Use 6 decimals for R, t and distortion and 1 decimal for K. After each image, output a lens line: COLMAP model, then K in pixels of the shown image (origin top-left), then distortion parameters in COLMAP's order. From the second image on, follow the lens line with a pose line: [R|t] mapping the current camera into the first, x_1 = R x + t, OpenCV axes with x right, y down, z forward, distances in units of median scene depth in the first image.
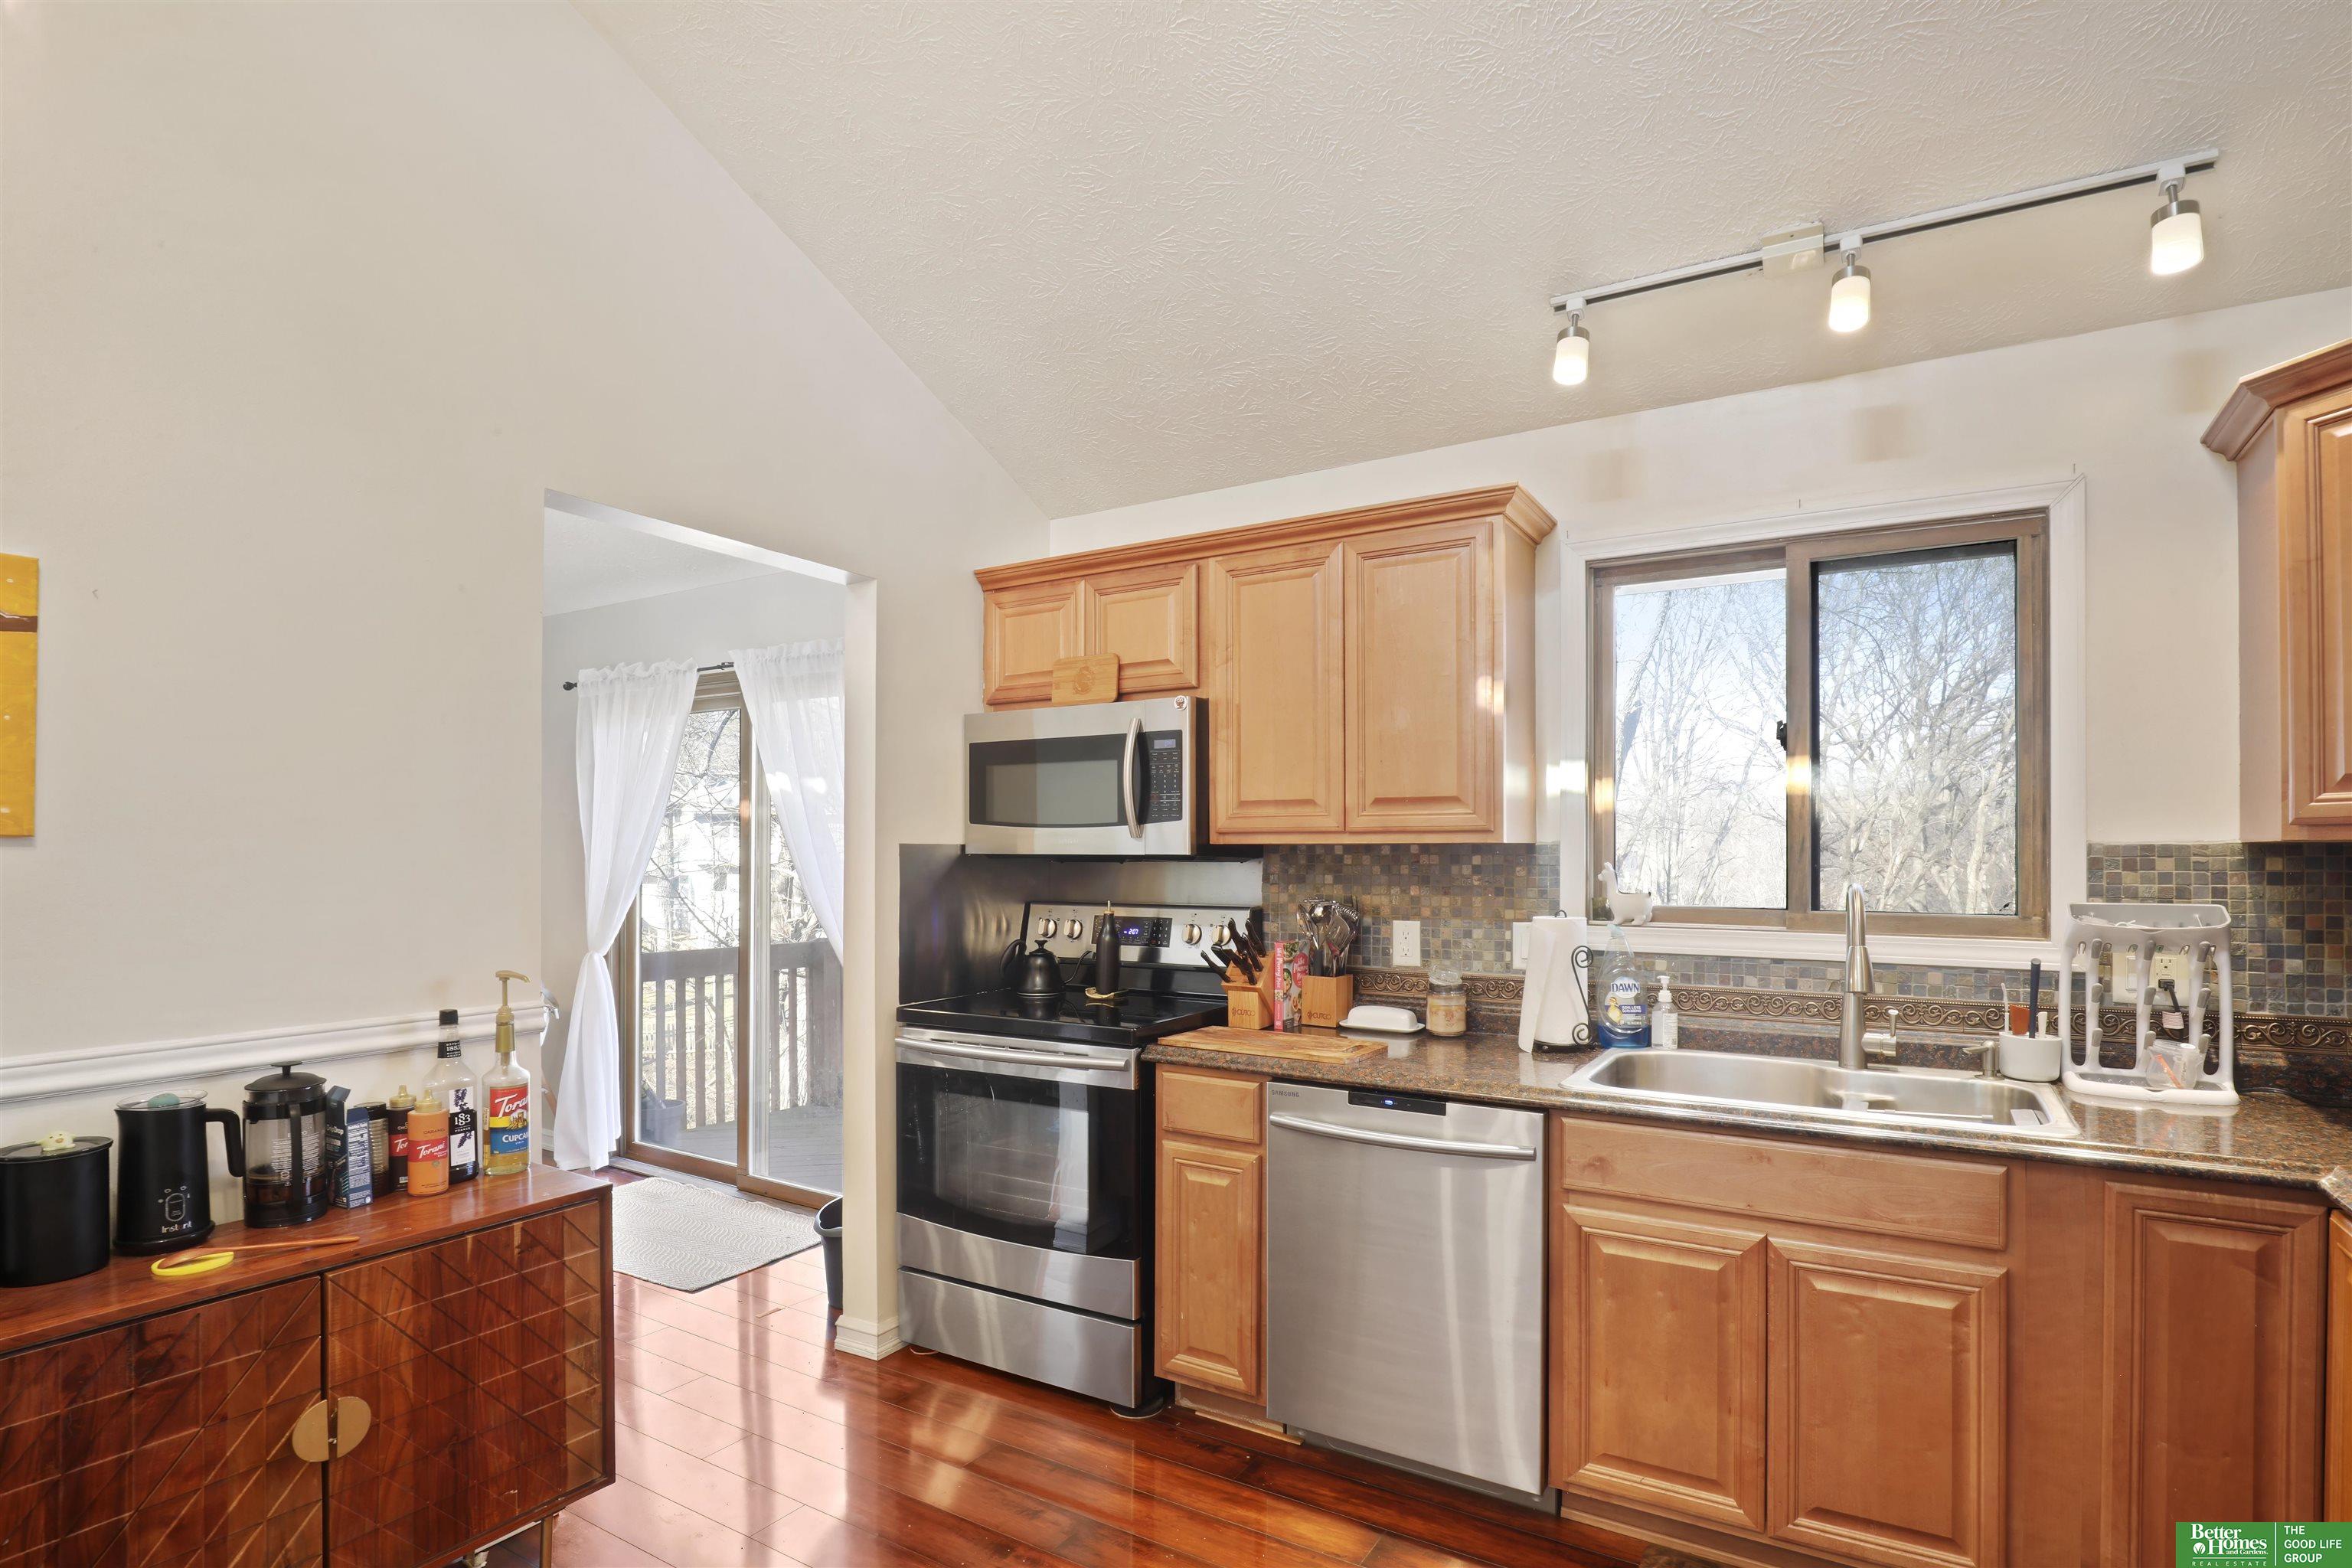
lens RADIAL K [[1156.0, 0, 1178.8], [0, 1156.0, 821.7], [0, 0, 1]] dist [-0.003145, 0.000199]
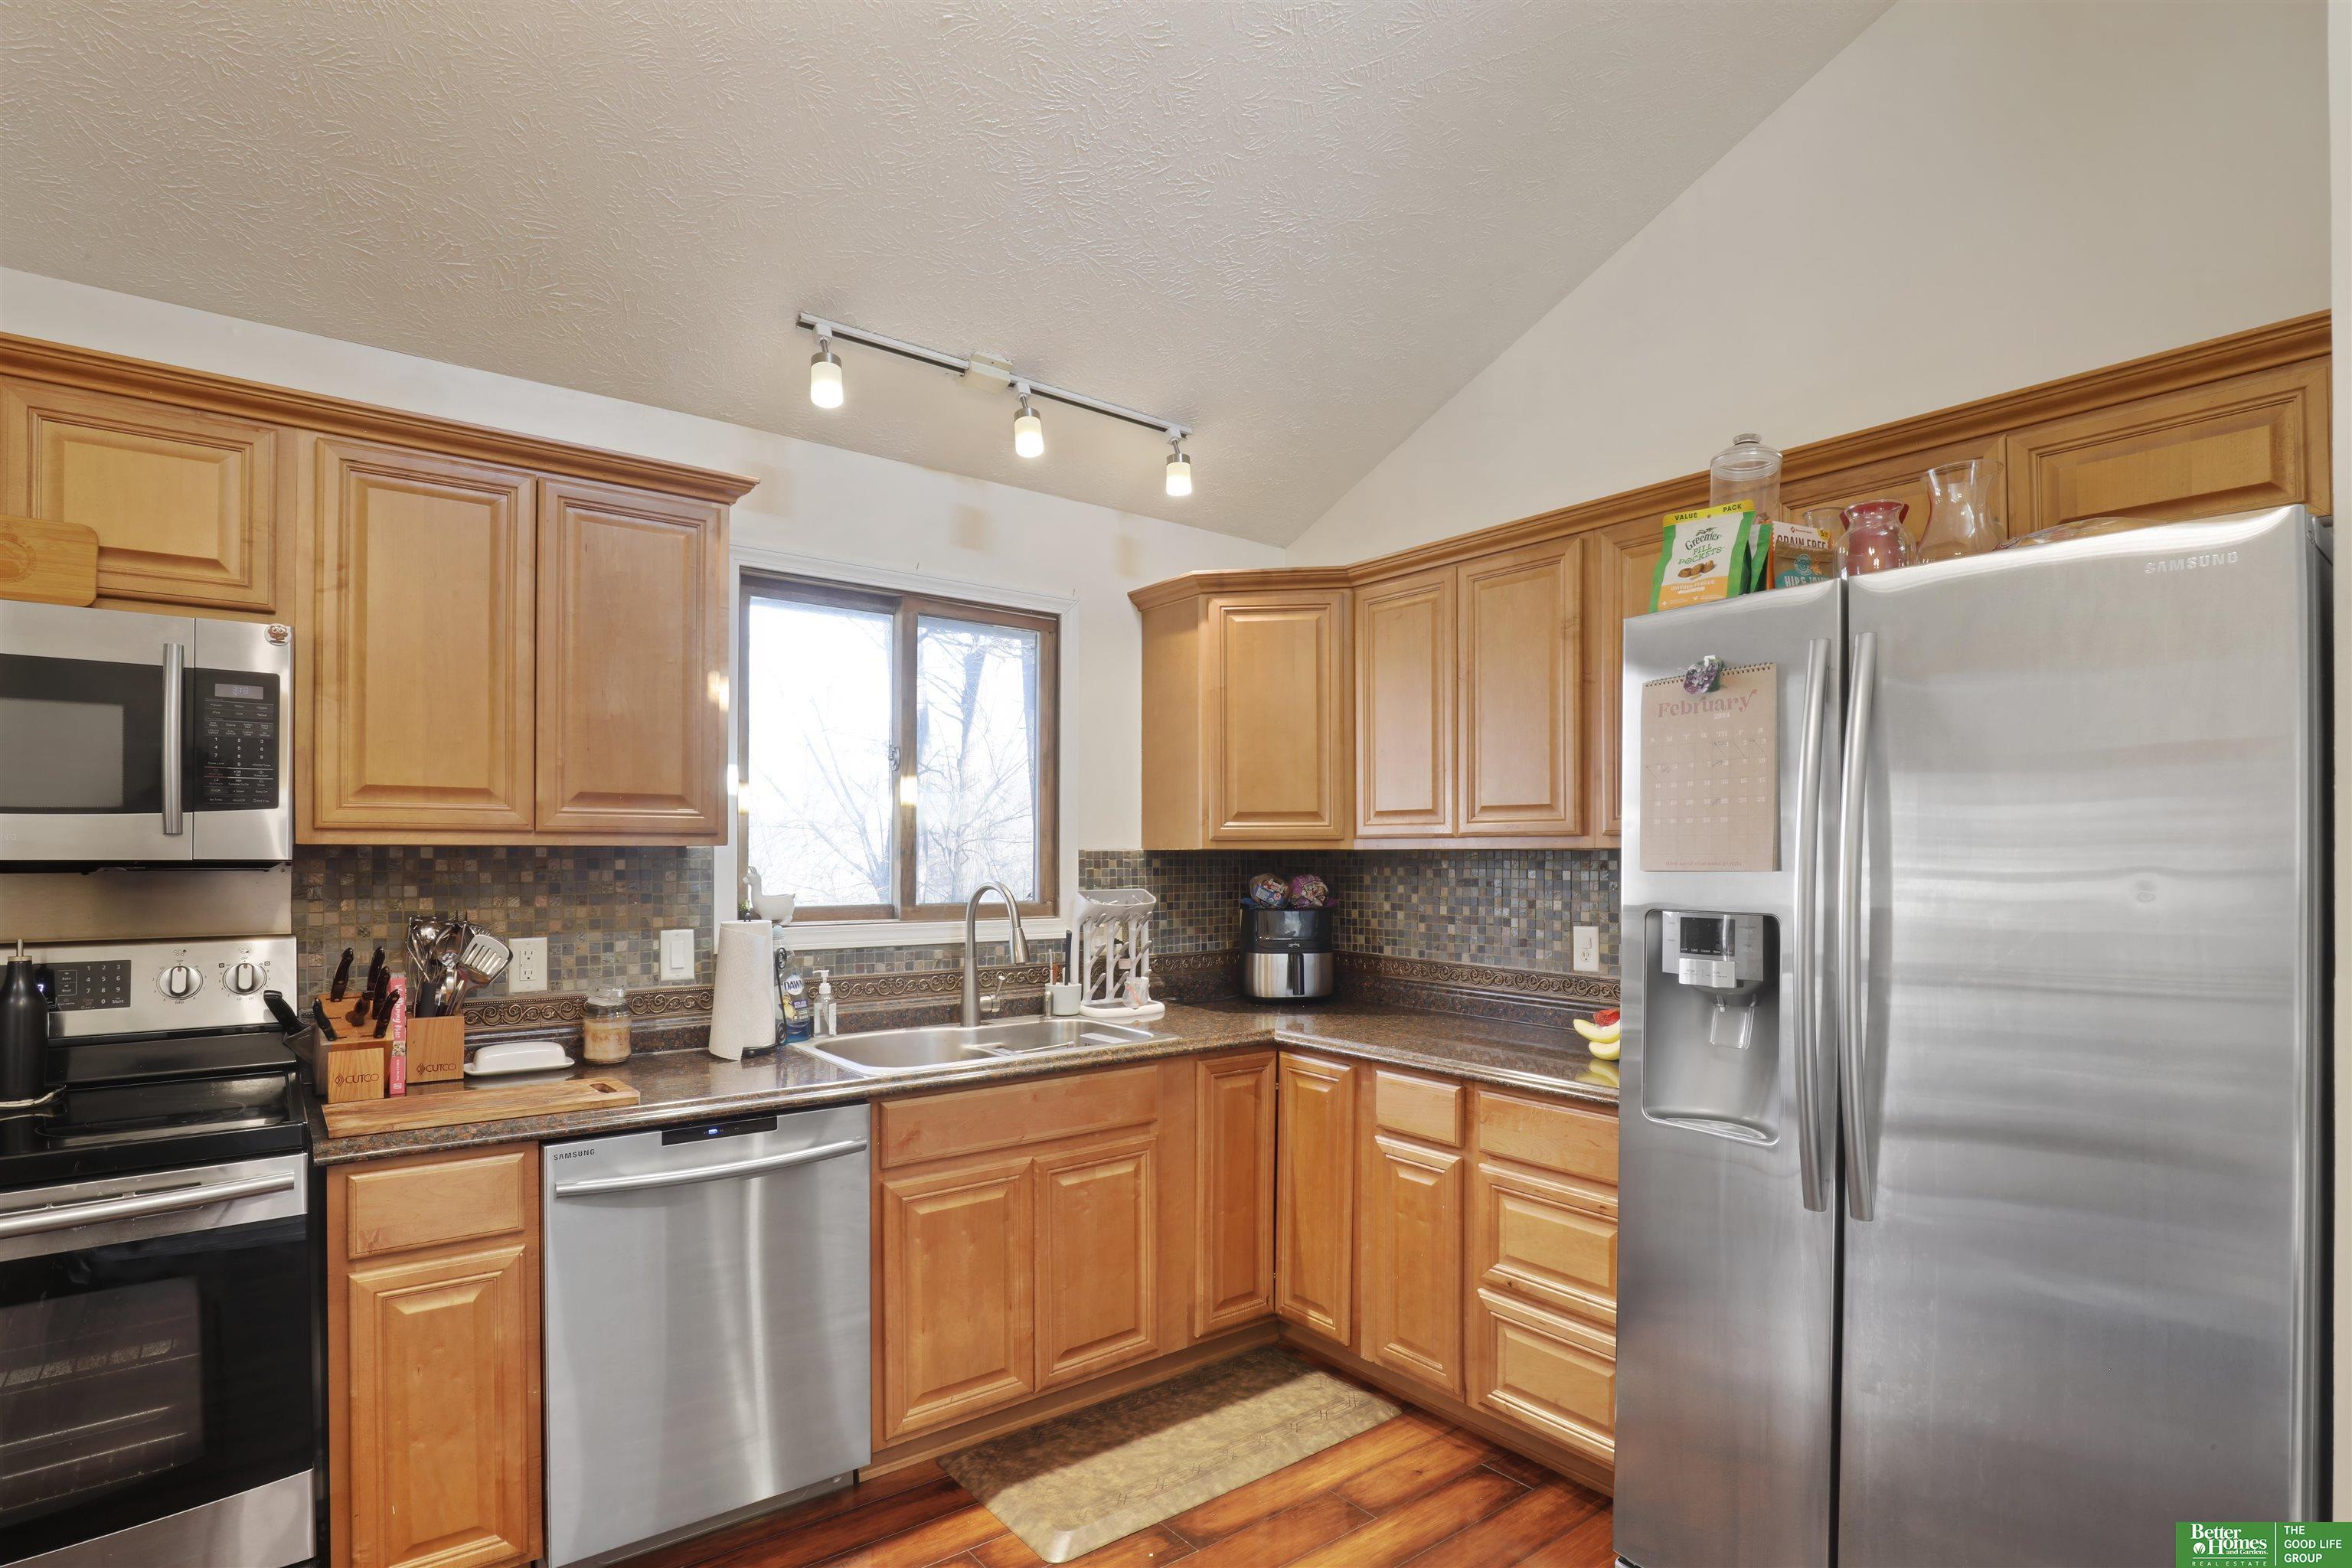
lens RADIAL K [[1182.9, 0, 1164.3], [0, 1182.9, 830.2], [0, 0, 1]] dist [0.001012, 0.000516]
pose [[0.371131, 0.018498, 0.928396, -0.503856], [-0.026304, 0.999610, -0.009402, 0.004278], [-0.928208, -0.020931, 0.371473, 0.297725]]
